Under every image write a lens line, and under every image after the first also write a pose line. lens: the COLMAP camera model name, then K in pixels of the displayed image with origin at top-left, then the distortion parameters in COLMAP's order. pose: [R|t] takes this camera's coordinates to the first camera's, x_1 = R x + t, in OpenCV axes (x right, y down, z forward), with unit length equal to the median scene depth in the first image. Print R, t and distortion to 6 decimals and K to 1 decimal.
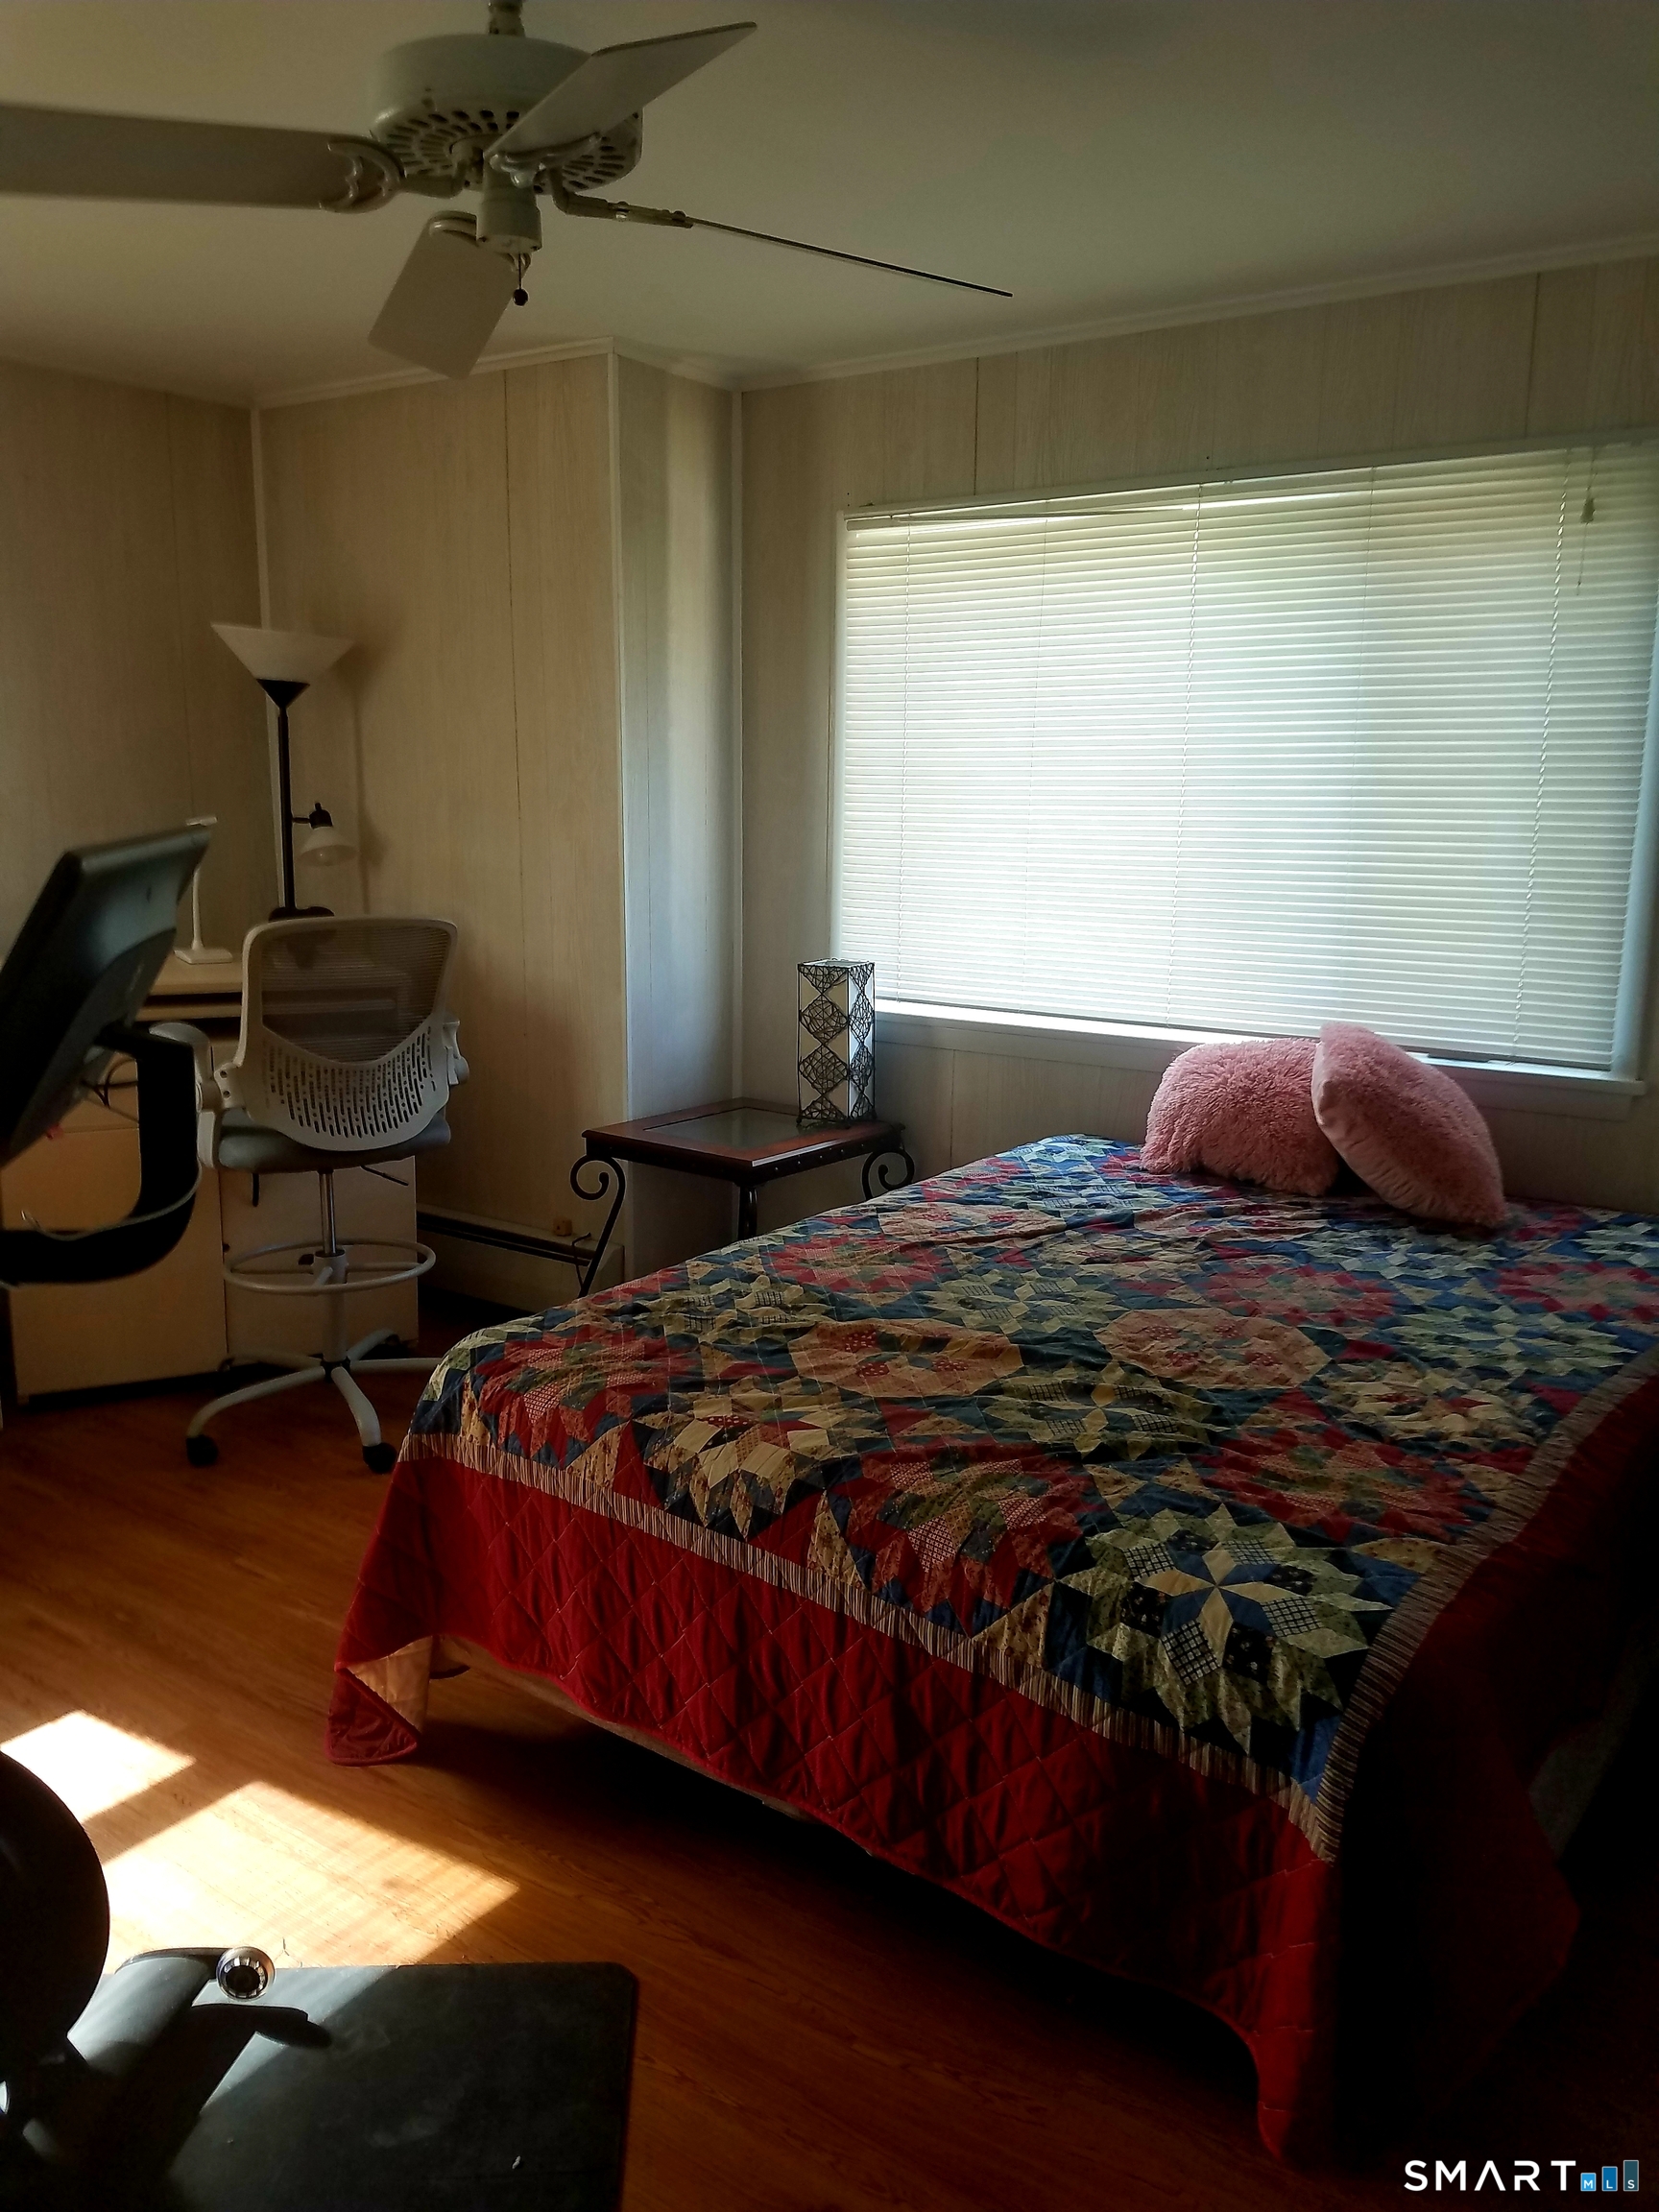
lens RADIAL K [[1709.6, 0, 803.7], [0, 1709.6, 1109.3], [0, 0, 1]] dist [0.239880, -0.461617]
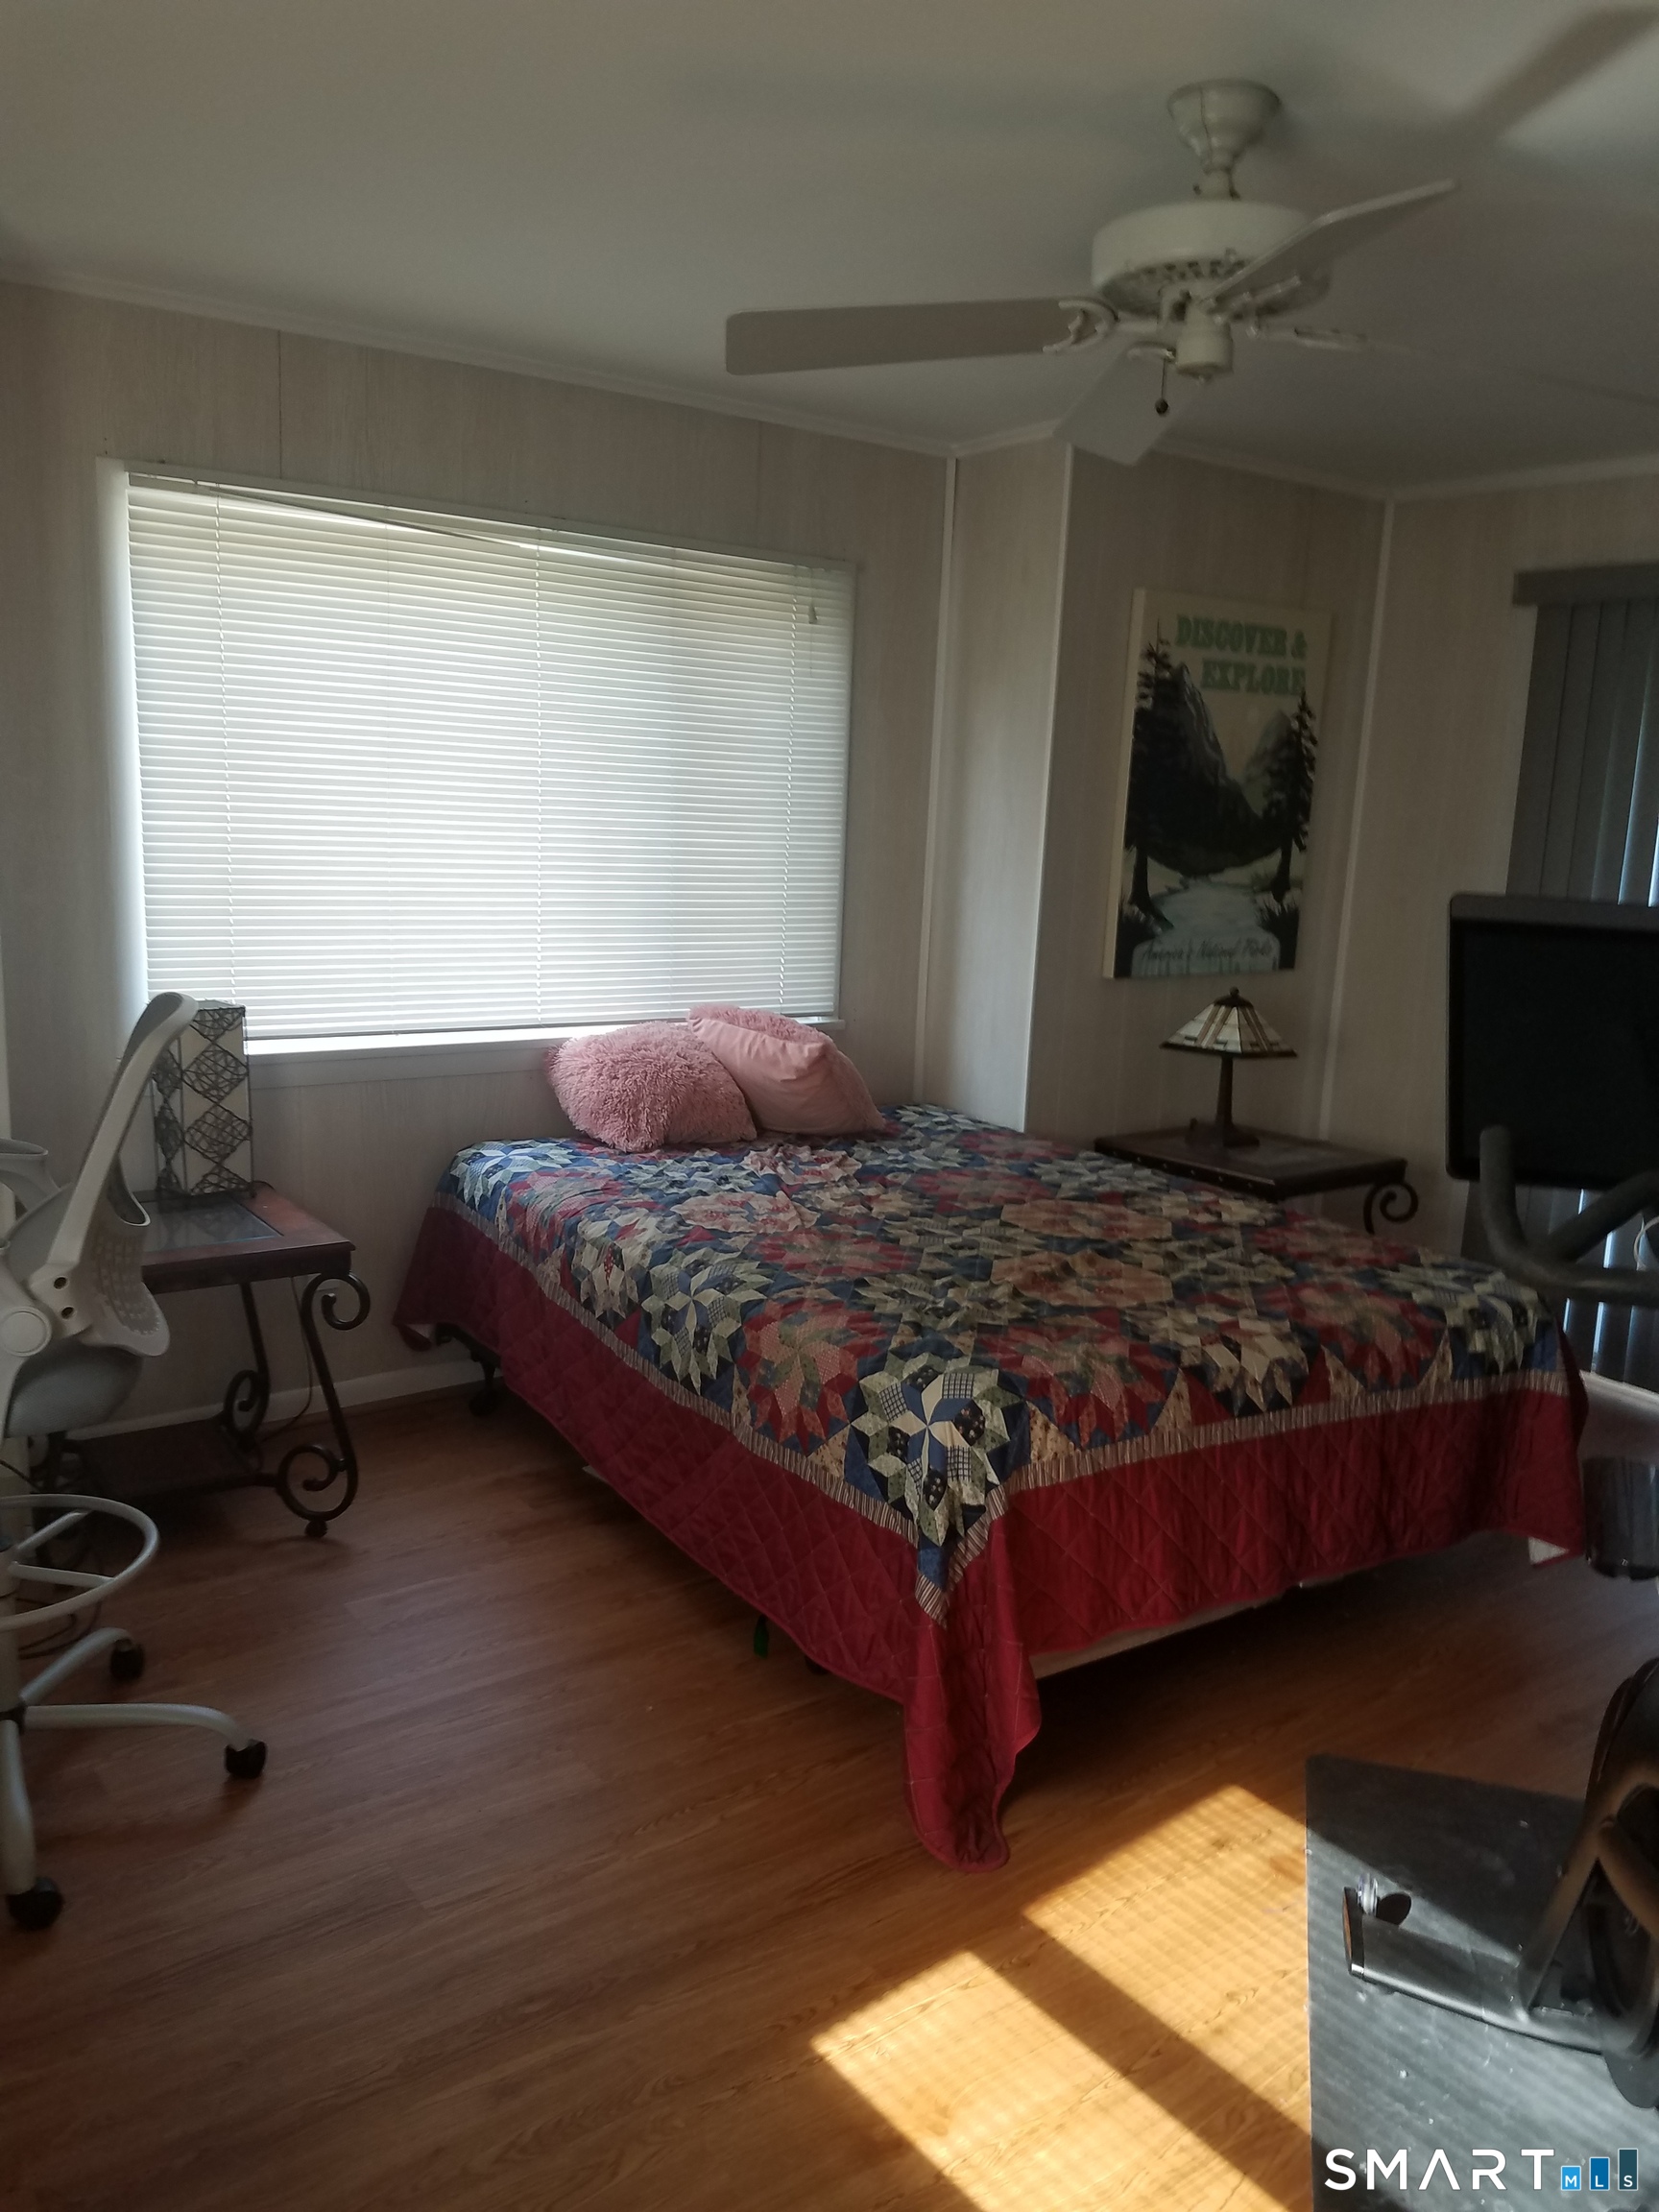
lens RADIAL K [[1709.6, 0, 803.7], [0, 1709.6, 1109.3], [0, 0, 1]] dist [0.239880, -0.461617]
pose [[0.305582, -0.165576, 0.937659, -1.208781], [0.147459, 0.981113, 0.125193, -0.172390], [-0.940678, 0.100010, 0.324226, 0.801666]]
